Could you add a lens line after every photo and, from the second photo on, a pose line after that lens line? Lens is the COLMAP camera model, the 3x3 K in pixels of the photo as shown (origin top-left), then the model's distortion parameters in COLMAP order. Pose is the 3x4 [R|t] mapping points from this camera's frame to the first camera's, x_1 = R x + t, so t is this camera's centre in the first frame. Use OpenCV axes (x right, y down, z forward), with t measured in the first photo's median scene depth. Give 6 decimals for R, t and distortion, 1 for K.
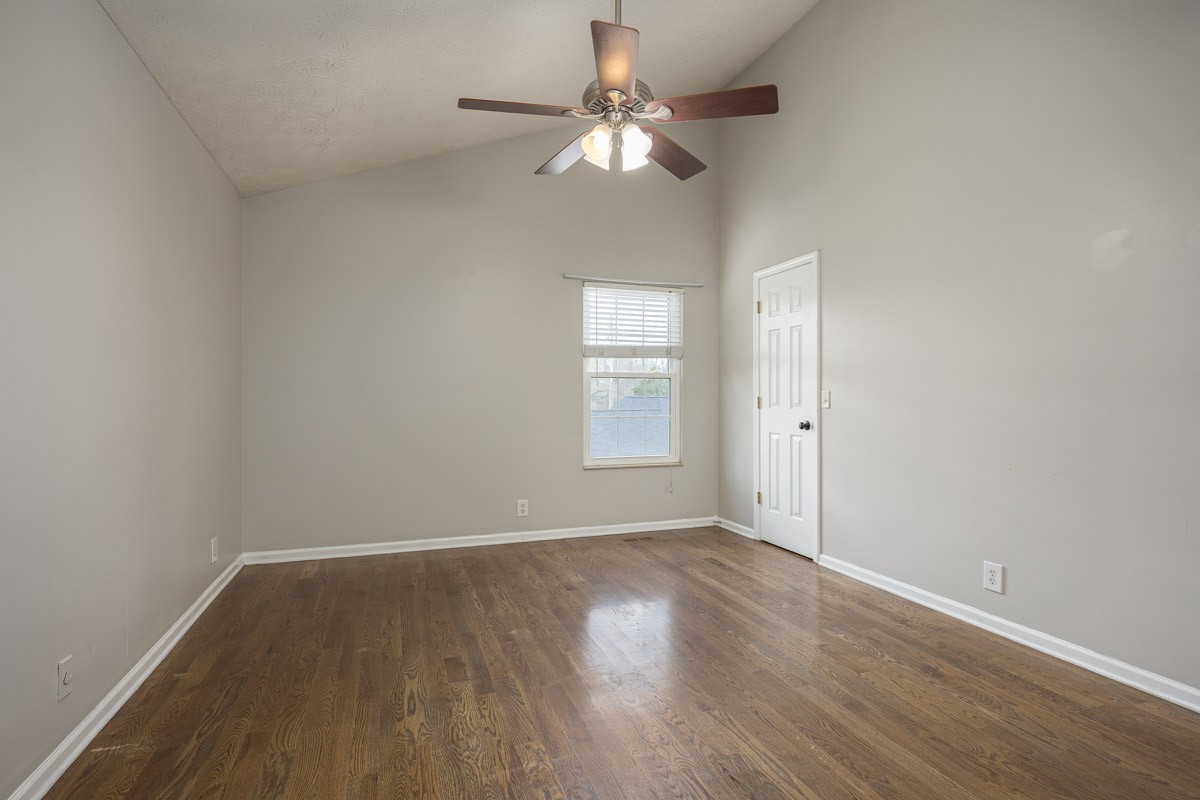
lens RADIAL K [[581.9, 0, 612.2], [0, 581.9, 396.2], [0, 0, 1]] dist [-0.000992, 0.000331]
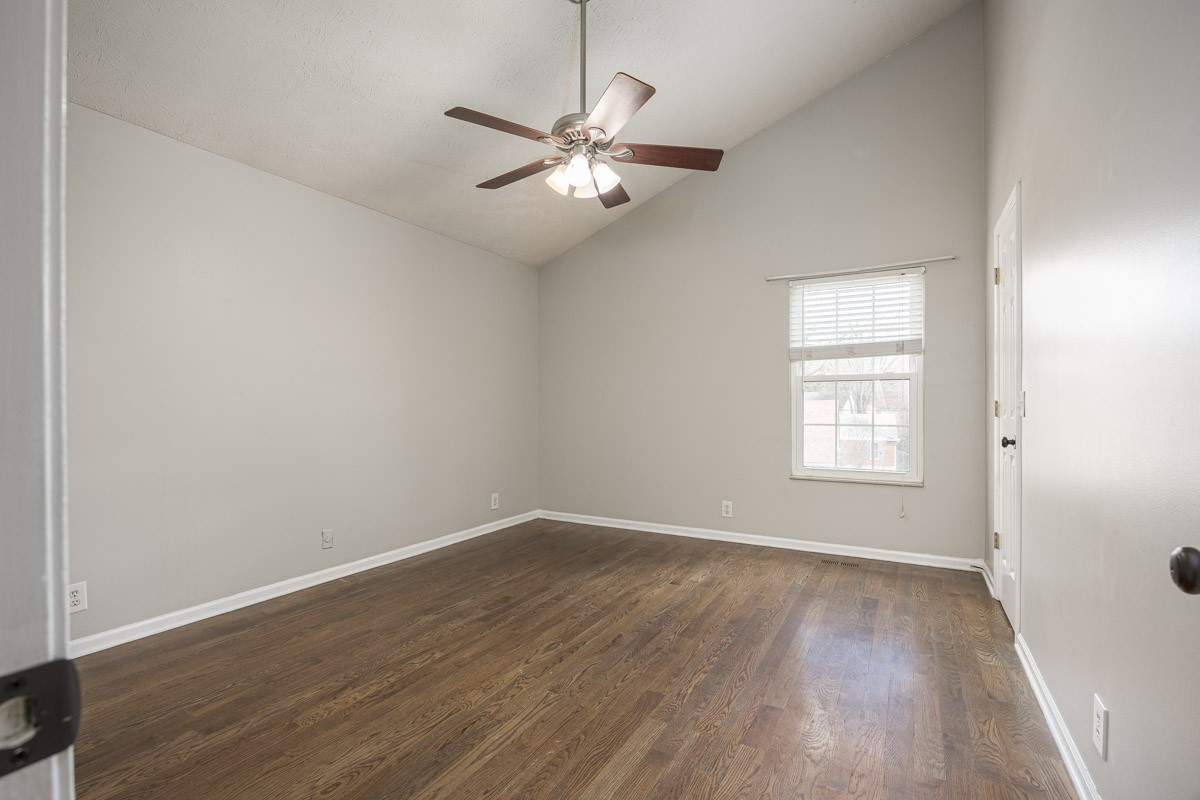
lens RADIAL K [[552.0, 0, 601.4], [0, 552.0, 404.3], [0, 0, 1]] dist [-0.015084, 0.000142]
pose [[0.639229, -0.003898, -0.769006, 0.565118], [0.005668, 0.999984, -0.000358, 0.003495], [0.768995, -0.004130, 0.639241, 0.234182]]
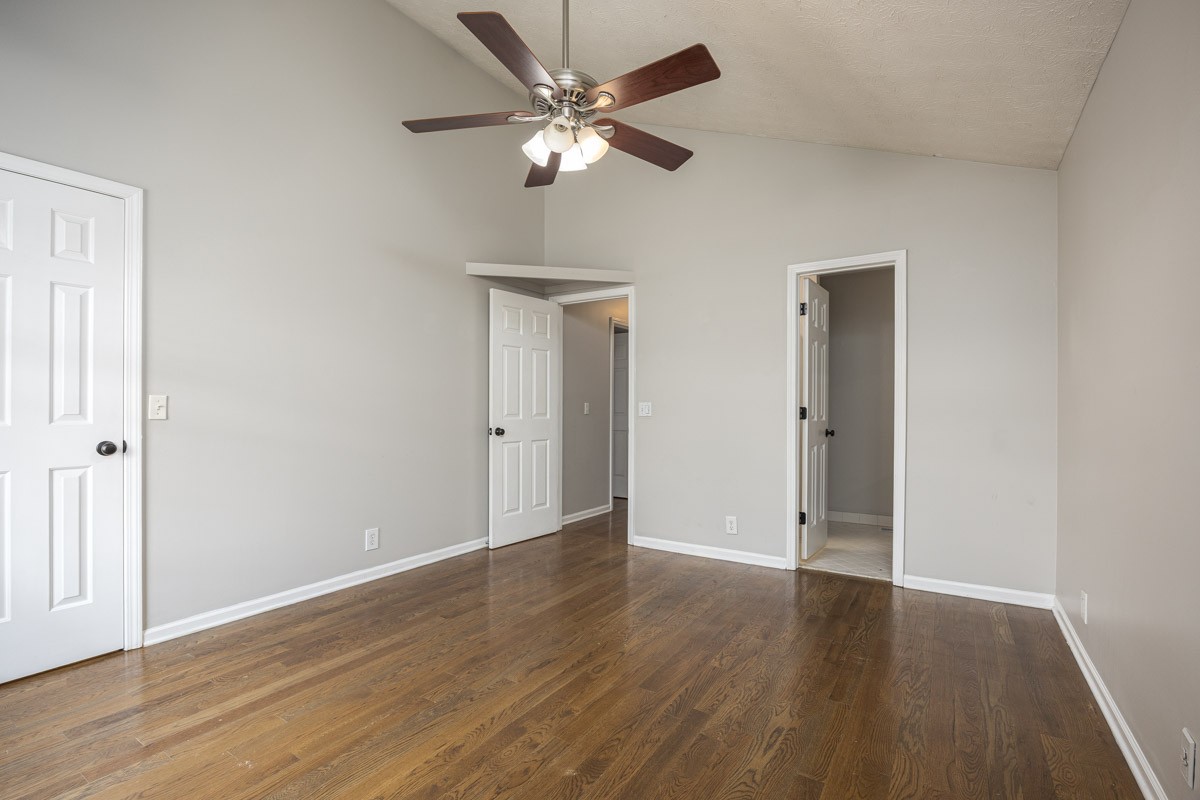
lens RADIAL K [[542.5, 0, 596.7], [0, 542.5, 405.5], [0, 0, 1]] dist [-0.013832, 0.000018]
pose [[-0.586041, -0.001950, 0.810279, -0.498926], [-0.008248, 0.999960, -0.003558, 0.001325], [-0.810240, -0.008768, -0.586033, 0.990308]]
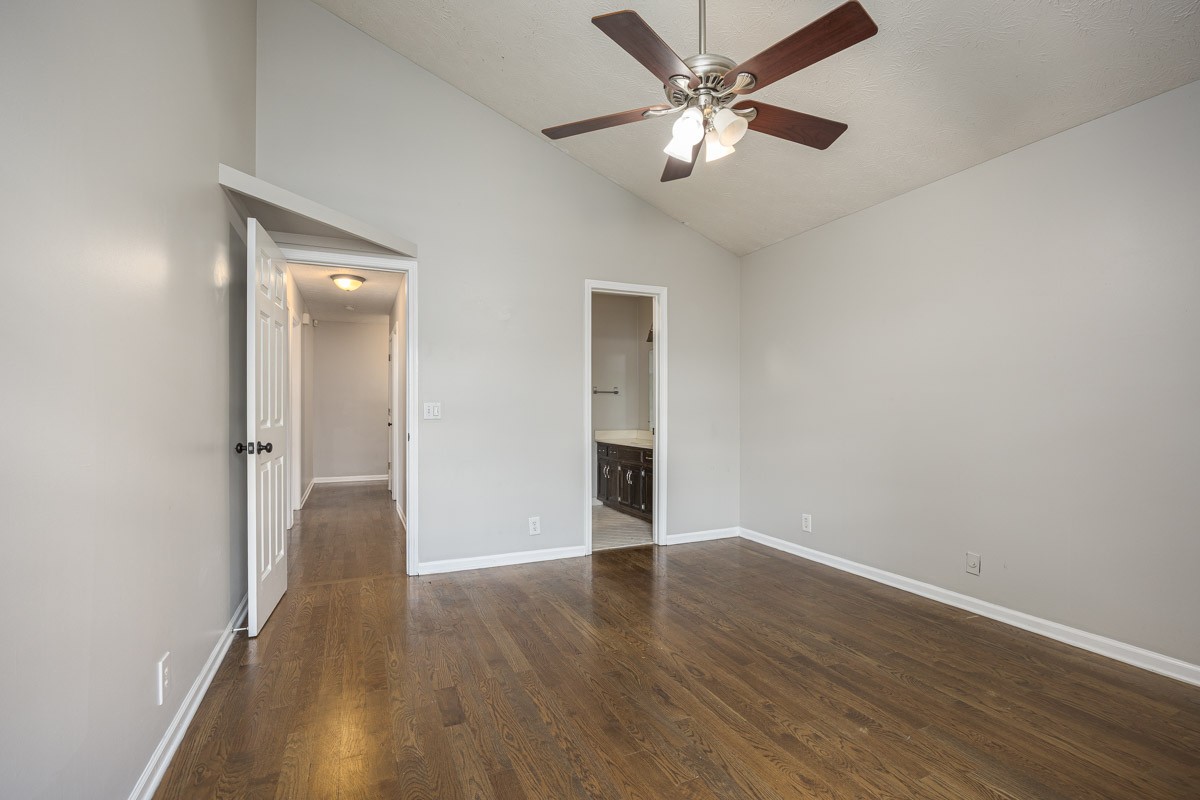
lens RADIAL K [[552.0, 0, 601.4], [0, 552.0, 404.3], [0, 0, 1]] dist [-0.015084, 0.000142]
pose [[-0.998330, -0.002242, -0.057724, 0.147002], [-0.001516, 0.999919, -0.012621, 0.005474], [0.057748, -0.012512, -0.998253, 1.243454]]
